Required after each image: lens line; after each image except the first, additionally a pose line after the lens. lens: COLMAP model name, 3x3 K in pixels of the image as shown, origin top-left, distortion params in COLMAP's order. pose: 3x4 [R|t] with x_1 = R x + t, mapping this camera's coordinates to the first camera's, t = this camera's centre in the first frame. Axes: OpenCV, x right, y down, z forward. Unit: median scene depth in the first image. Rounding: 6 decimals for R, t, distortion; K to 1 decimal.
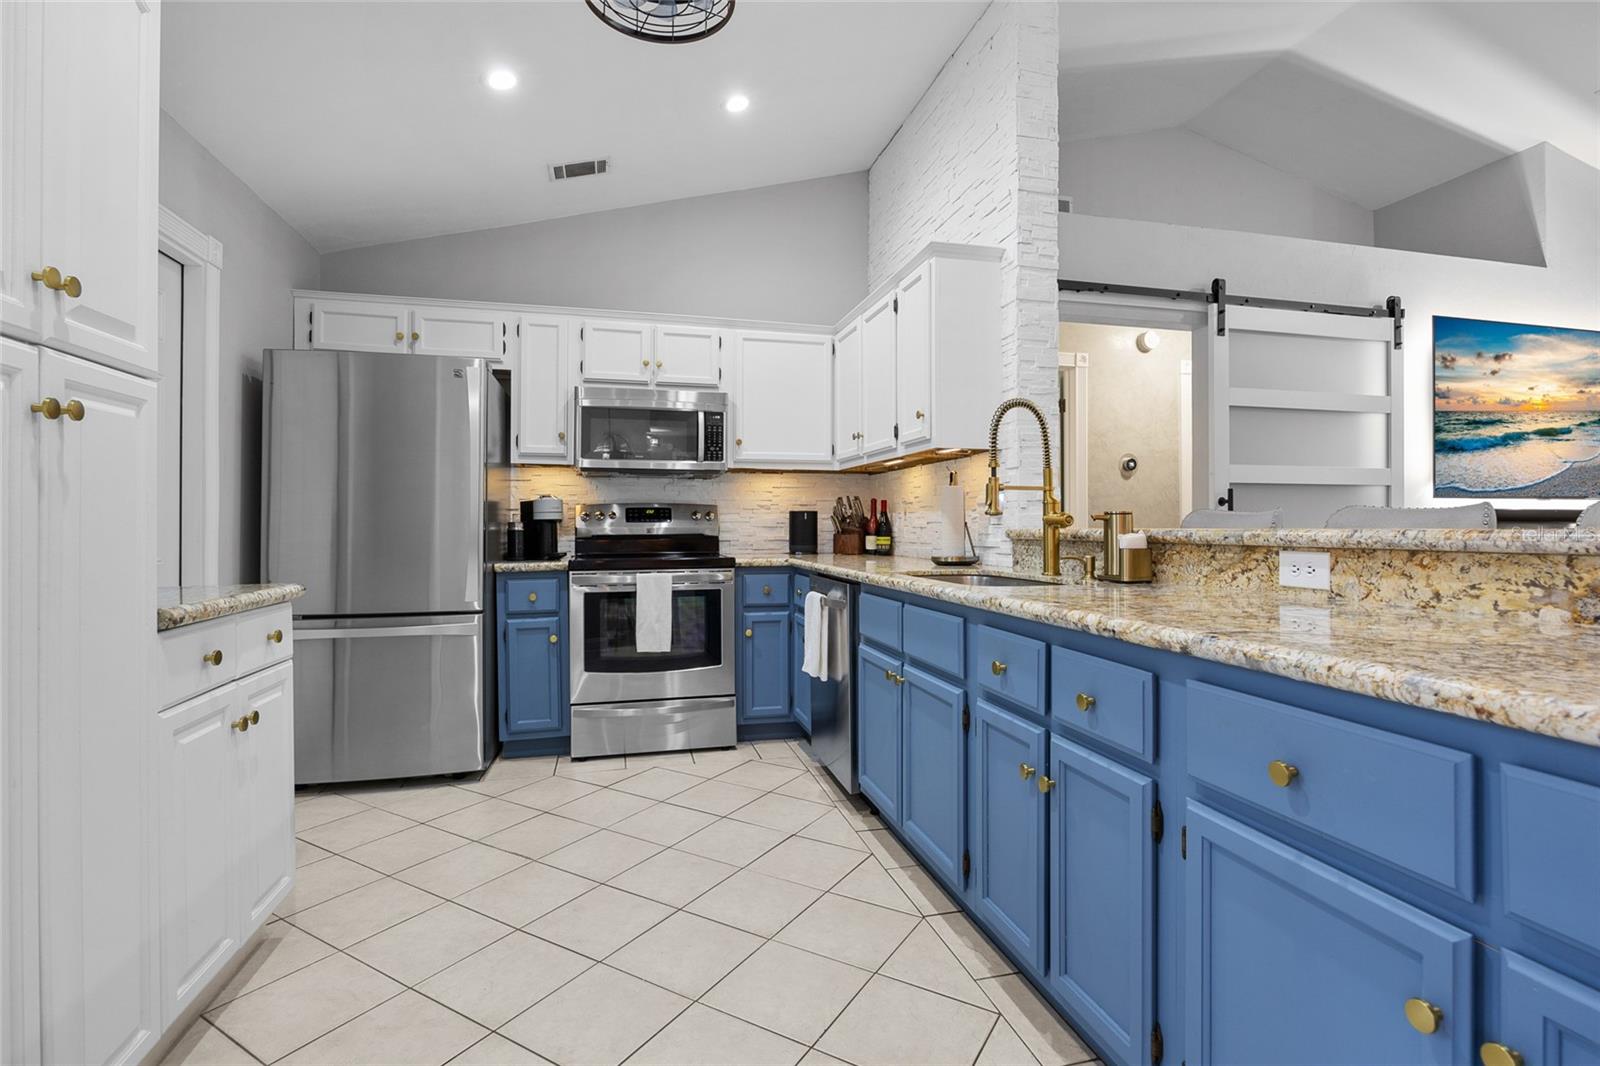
lens RADIAL K [[755.7, 0, 797.6], [0, 755.7, 521.7], [0, 0, 1]] dist [-0.011399, 0.000160]
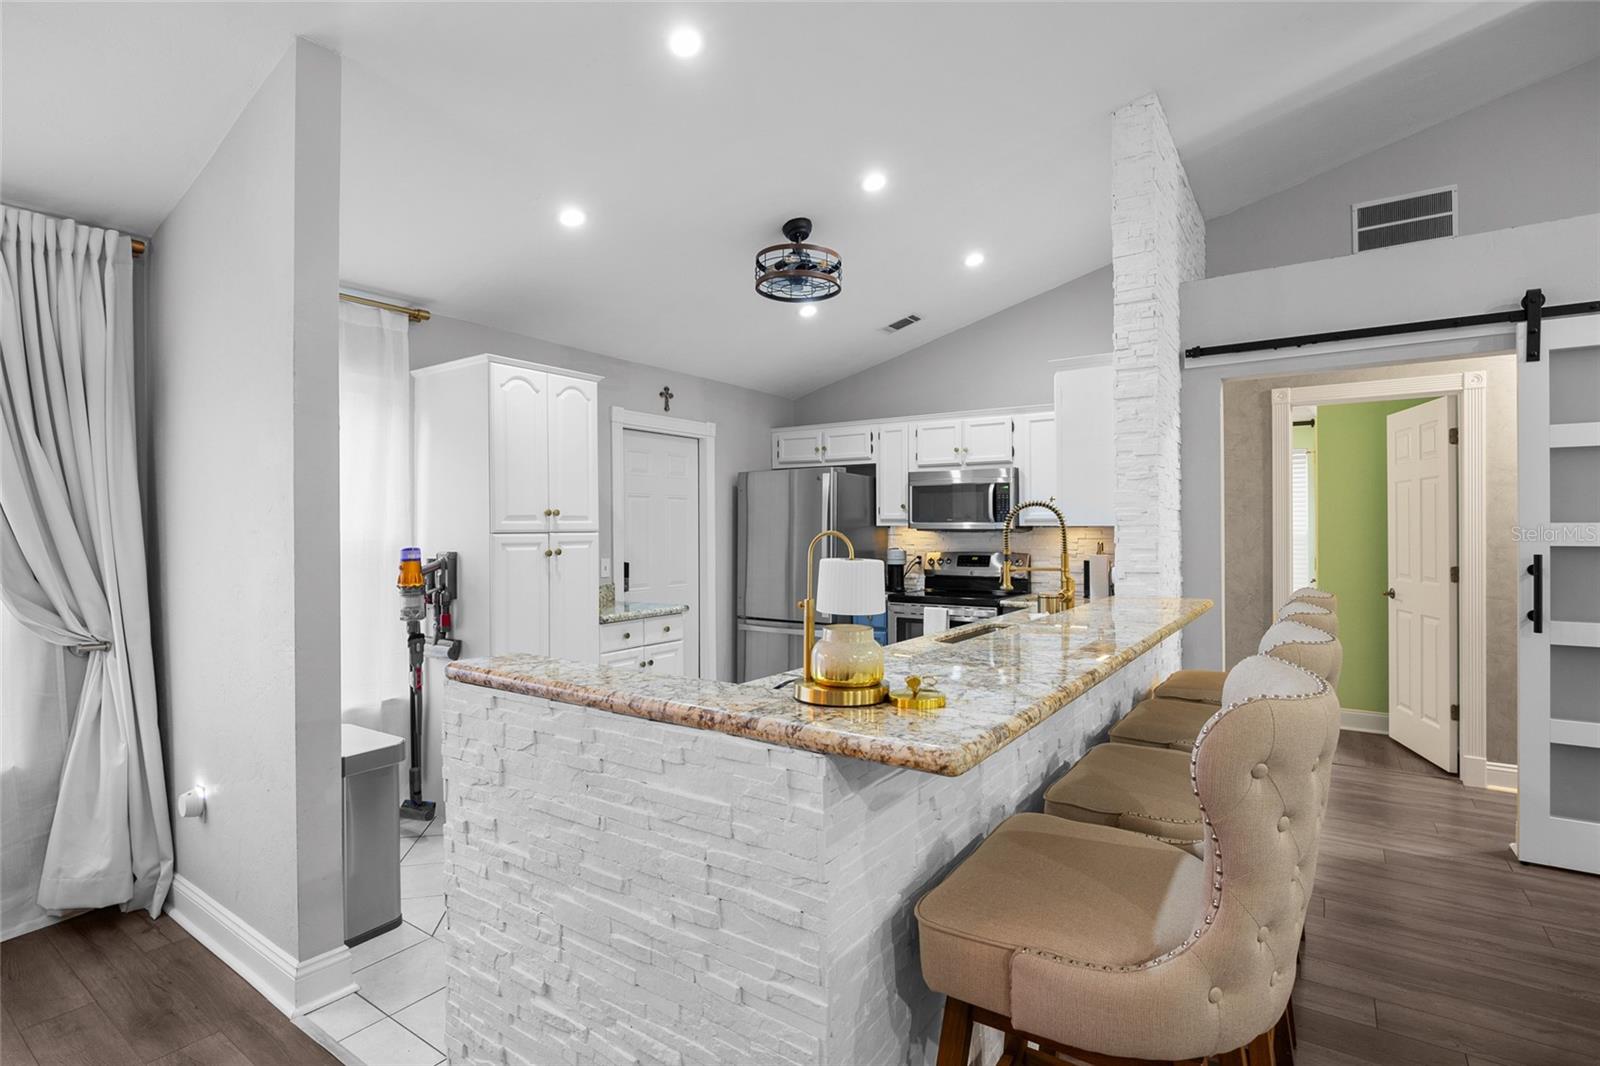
lens RADIAL K [[755.7, 0, 797.6], [0, 755.7, 521.7], [0, 0, 1]] dist [-0.011399, 0.000160]
pose [[0.662600, -0.008517, -0.748925, 0.636652], [0.005313, 0.999964, -0.006671, -0.076634], [0.748954, 0.000441, 0.662621, -0.105831]]
